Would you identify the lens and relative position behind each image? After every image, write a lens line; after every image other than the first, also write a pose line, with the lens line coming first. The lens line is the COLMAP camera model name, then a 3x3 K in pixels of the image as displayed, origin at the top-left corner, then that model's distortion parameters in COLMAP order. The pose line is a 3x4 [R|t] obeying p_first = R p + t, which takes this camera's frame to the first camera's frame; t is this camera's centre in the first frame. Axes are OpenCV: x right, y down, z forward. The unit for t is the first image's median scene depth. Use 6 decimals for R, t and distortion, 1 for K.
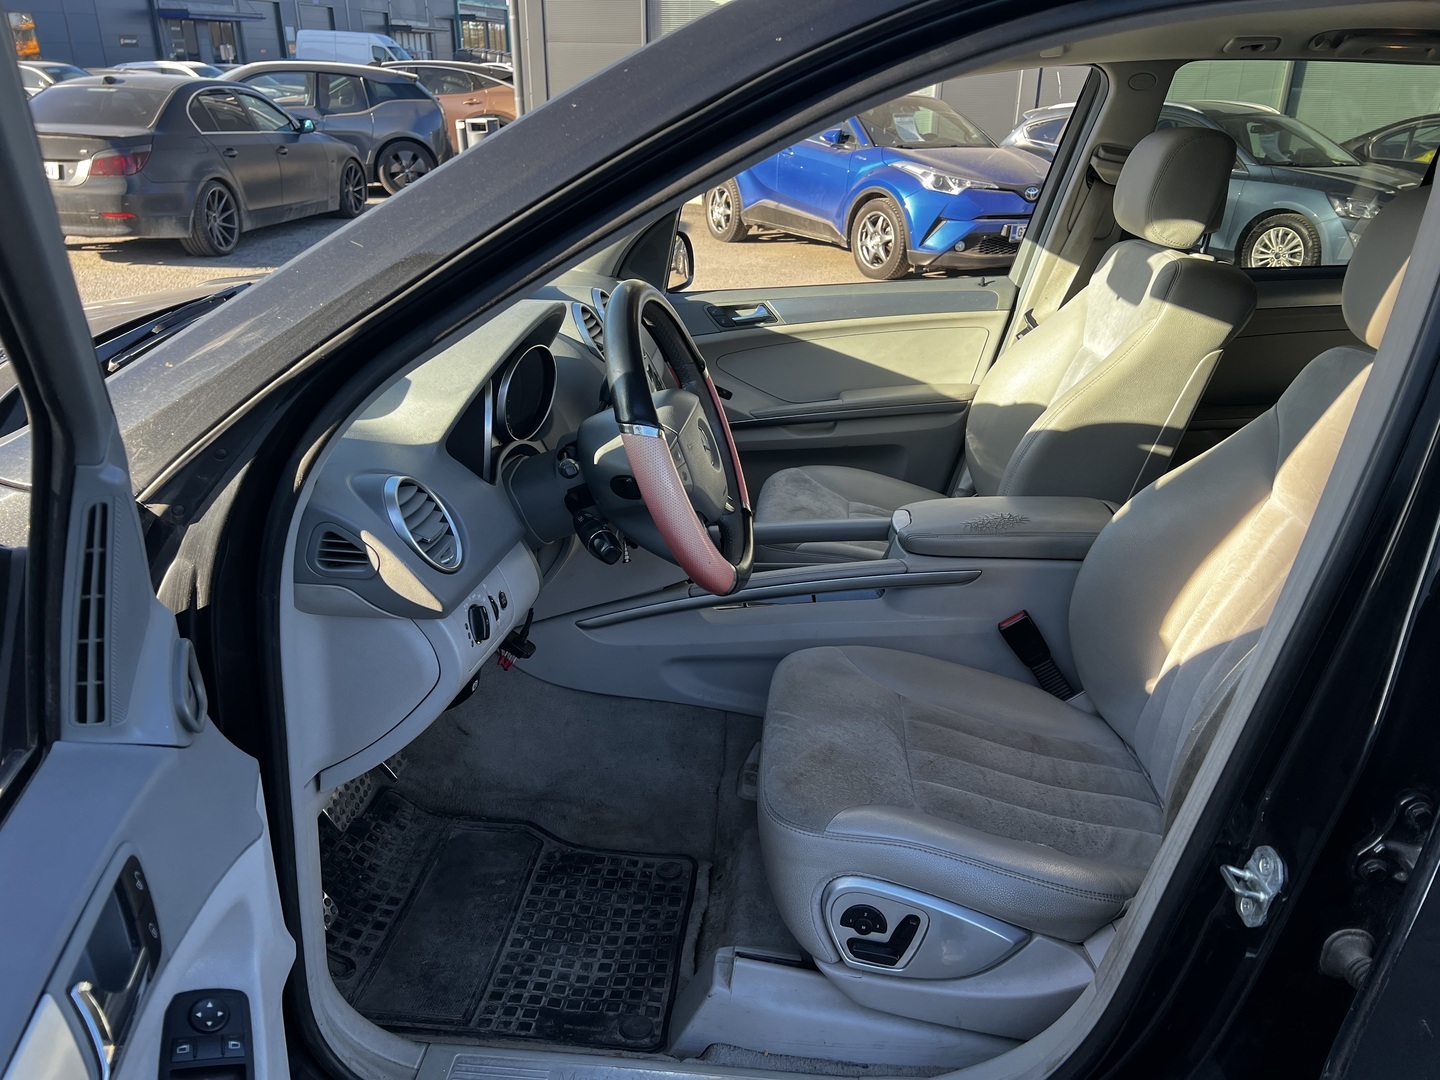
lens RADIAL K [[1117.6, 0, 726.5], [0, 1117.6, 533.1], [0, 0, 1]] dist [0.059657, -0.073328]
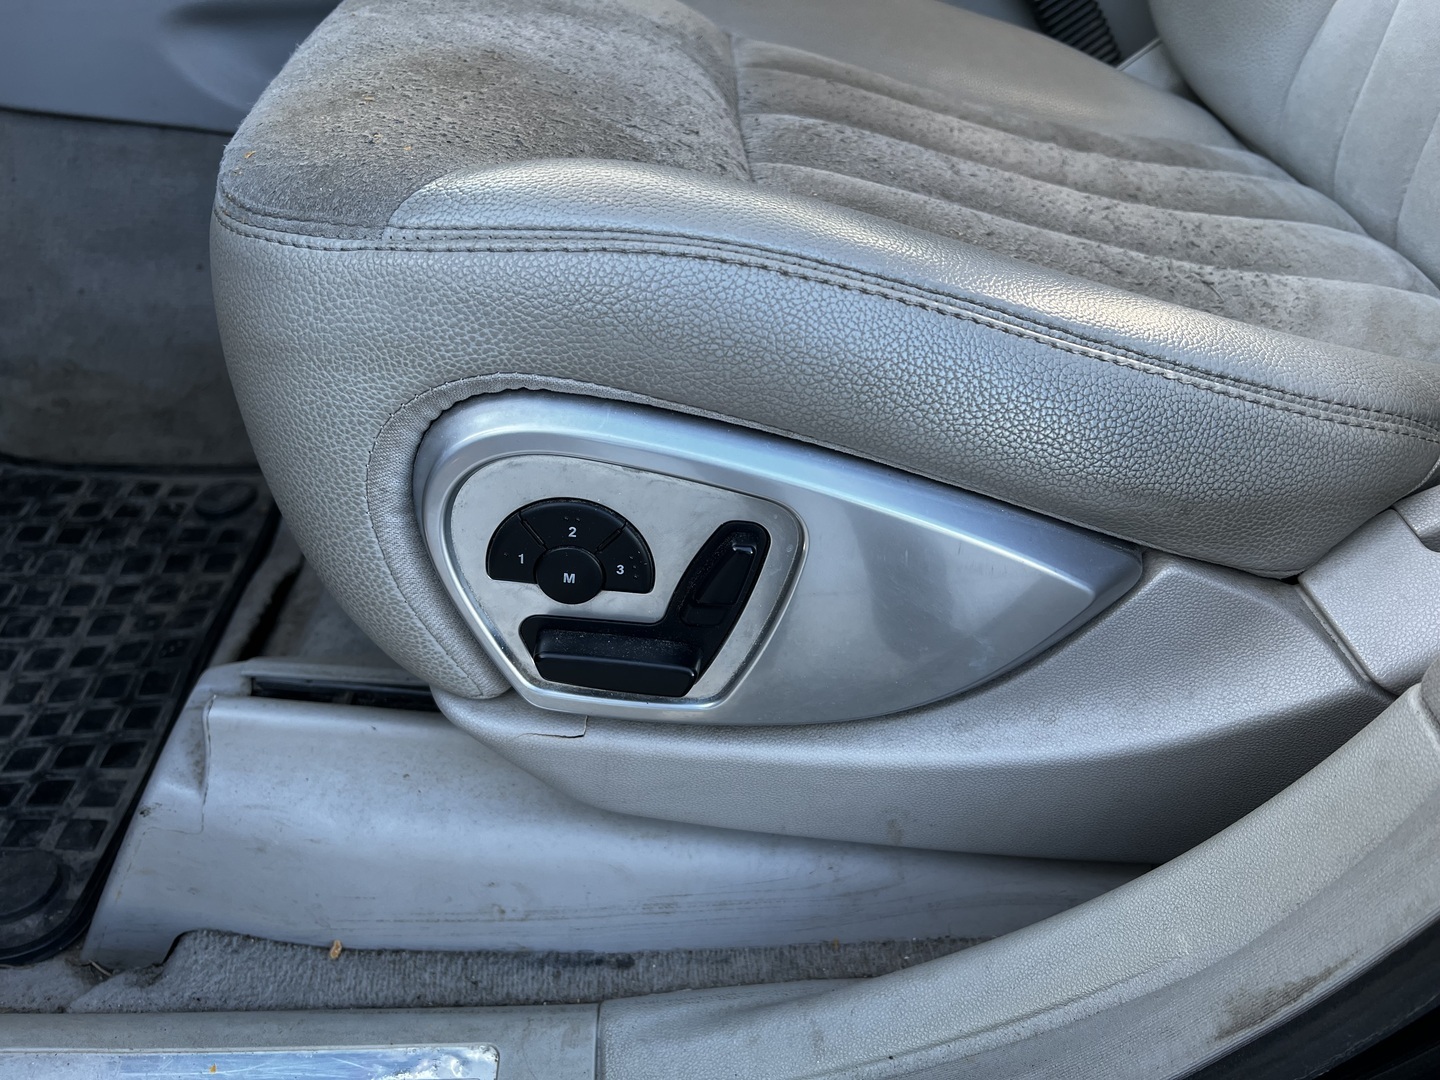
lens RADIAL K [[1117.6, 0, 726.5], [0, 1117.6, 533.1], [0, 0, 1]] dist [0.059657, -0.073328]
pose [[0.993229, -0.061909, 0.098306, 0.115904], [0.033007, 0.961691, 0.272142, 0.230735], [-0.111388, -0.267054, 0.957222, 0.637021]]
